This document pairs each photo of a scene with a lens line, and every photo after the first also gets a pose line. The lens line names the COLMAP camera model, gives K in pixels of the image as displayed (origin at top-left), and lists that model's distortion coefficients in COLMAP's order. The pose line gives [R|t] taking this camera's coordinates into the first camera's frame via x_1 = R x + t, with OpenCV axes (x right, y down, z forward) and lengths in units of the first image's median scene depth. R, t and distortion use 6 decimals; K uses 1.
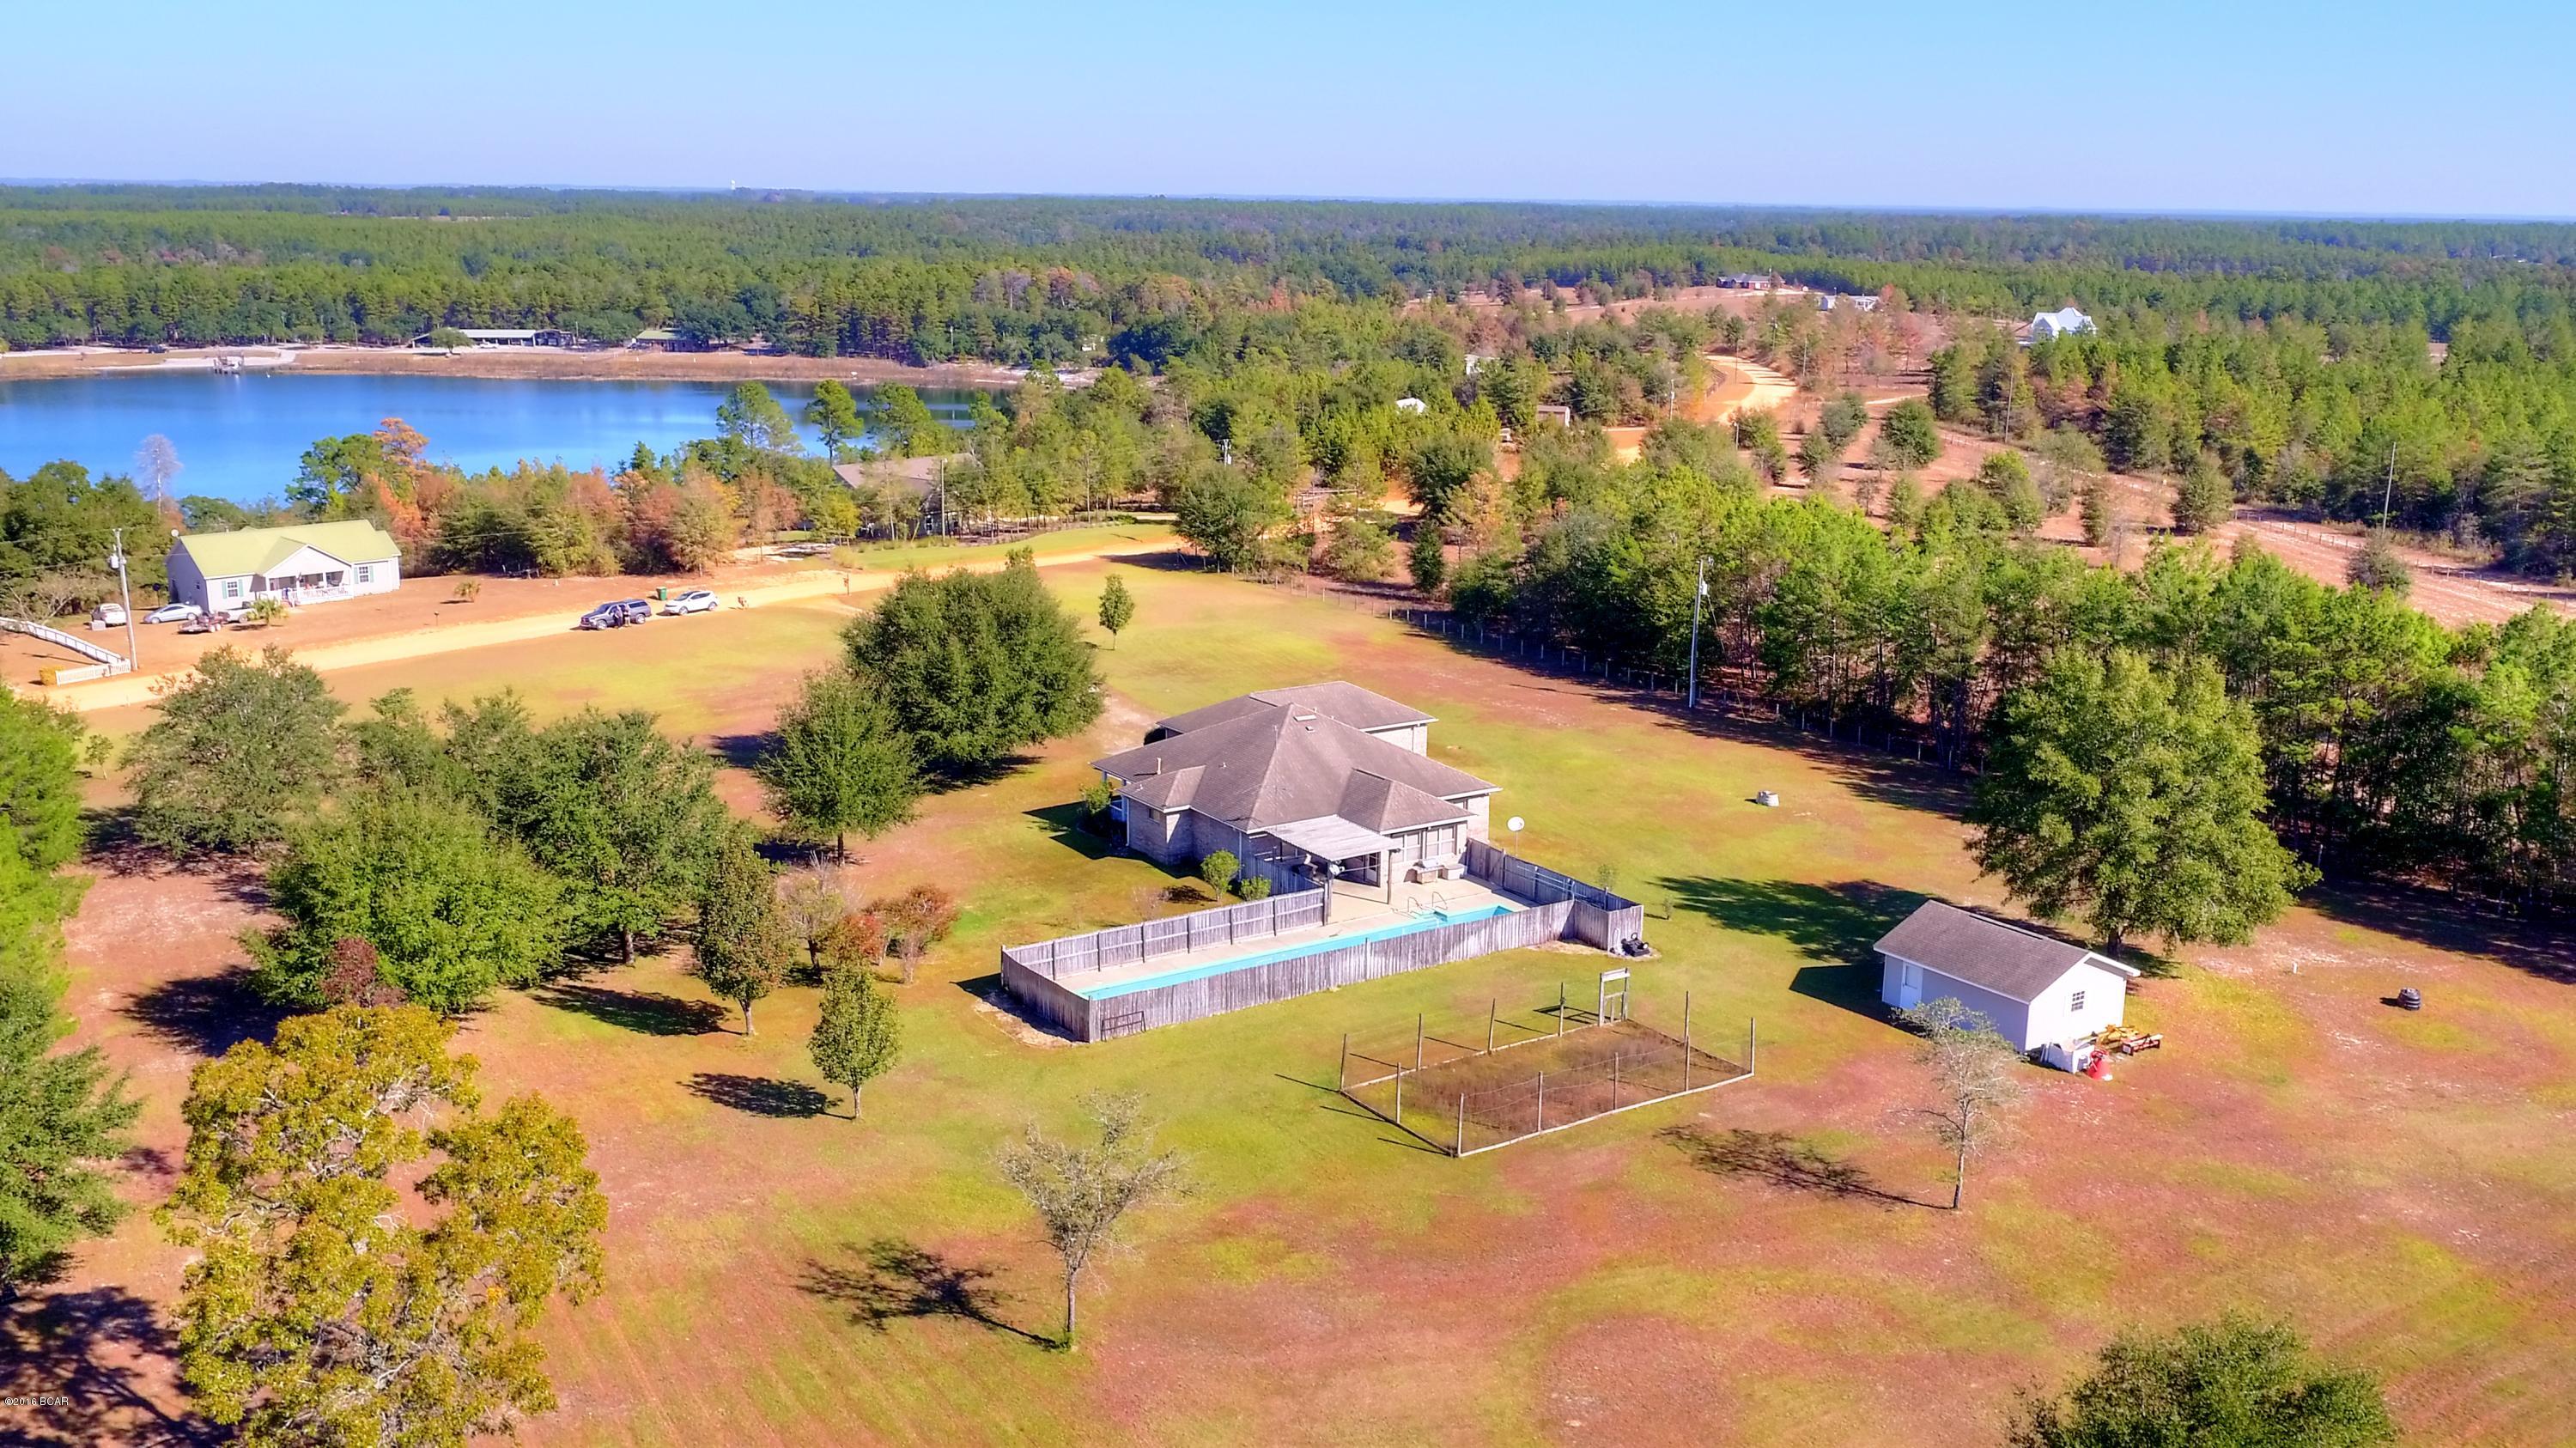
lens RADIAL K [[2264.0, 0, 1295.3], [0, 2264.0, 761.1], [0, 0, 1]] dist [0.006060, -0.005161]
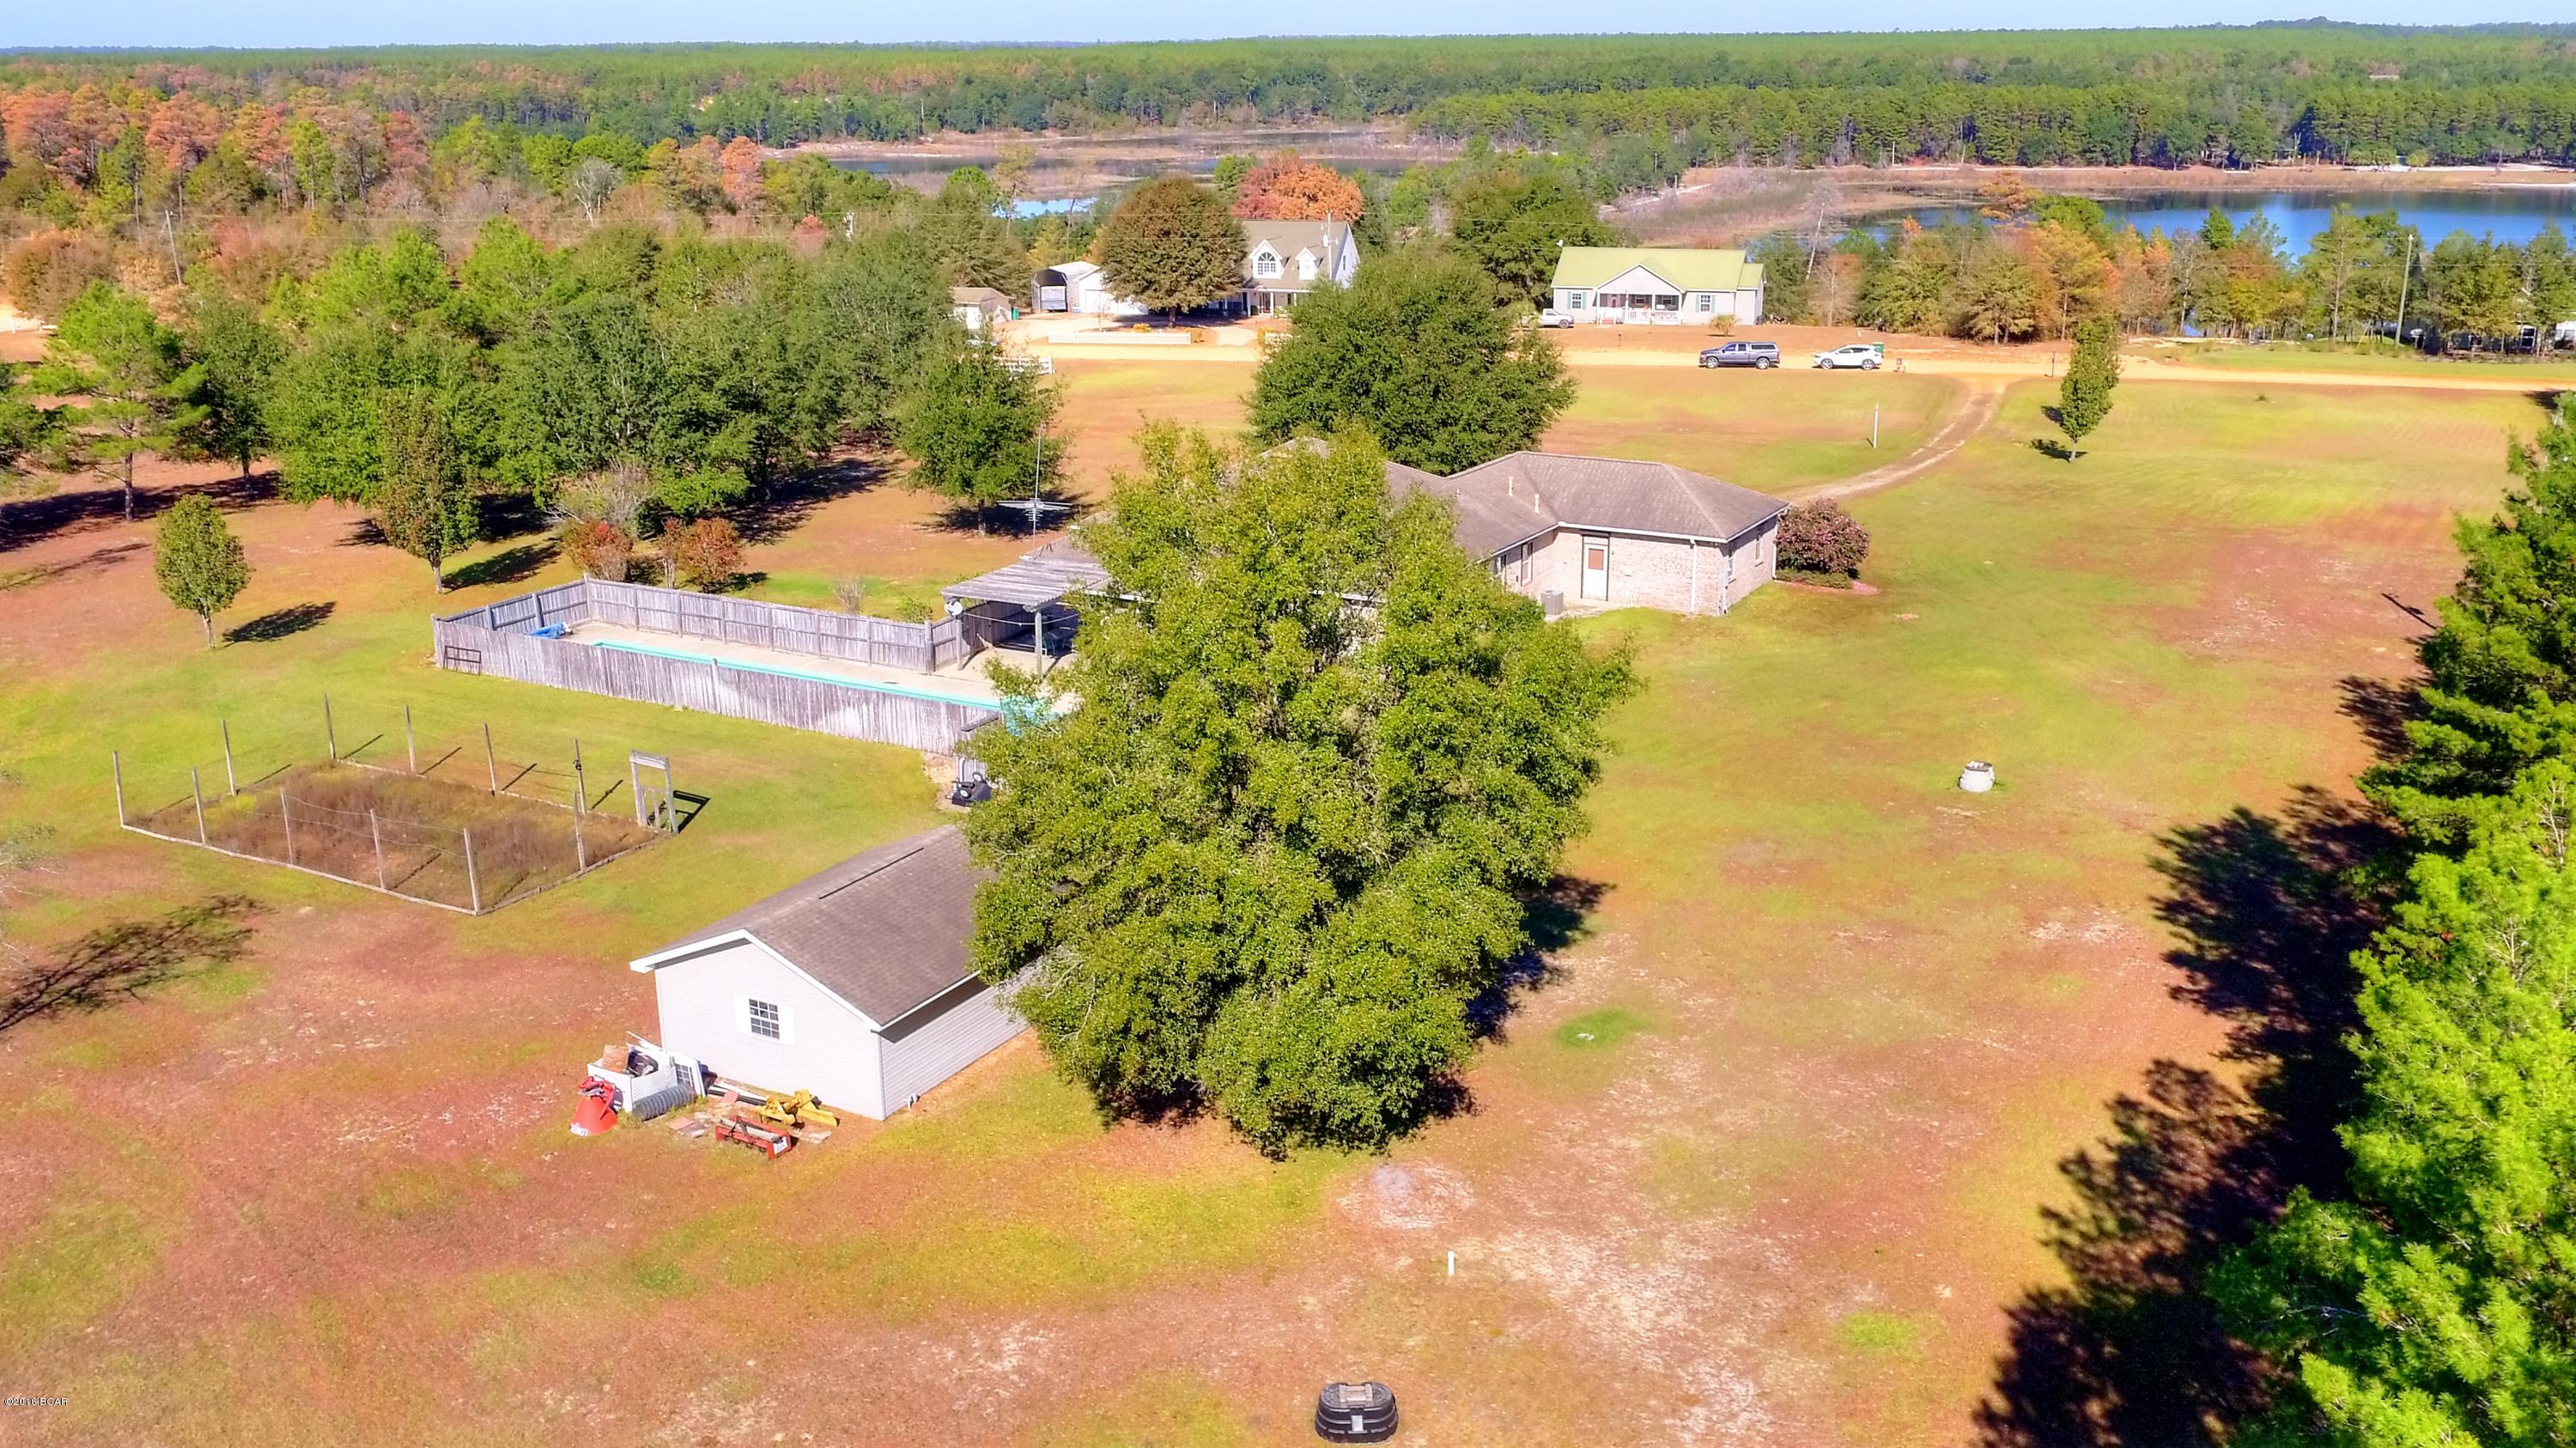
lens RADIAL K [[2258.9, 0, 1313.0], [0, 2258.9, 734.5], [0, 0, 1]] dist [0.005657, -0.007859]
pose [[0.452657, 0.245838, -0.857126, 0.707675], [-0.201607, 0.964568, 0.170183, -0.062677], [0.868594, 0.095768, 0.486181, 0.713302]]
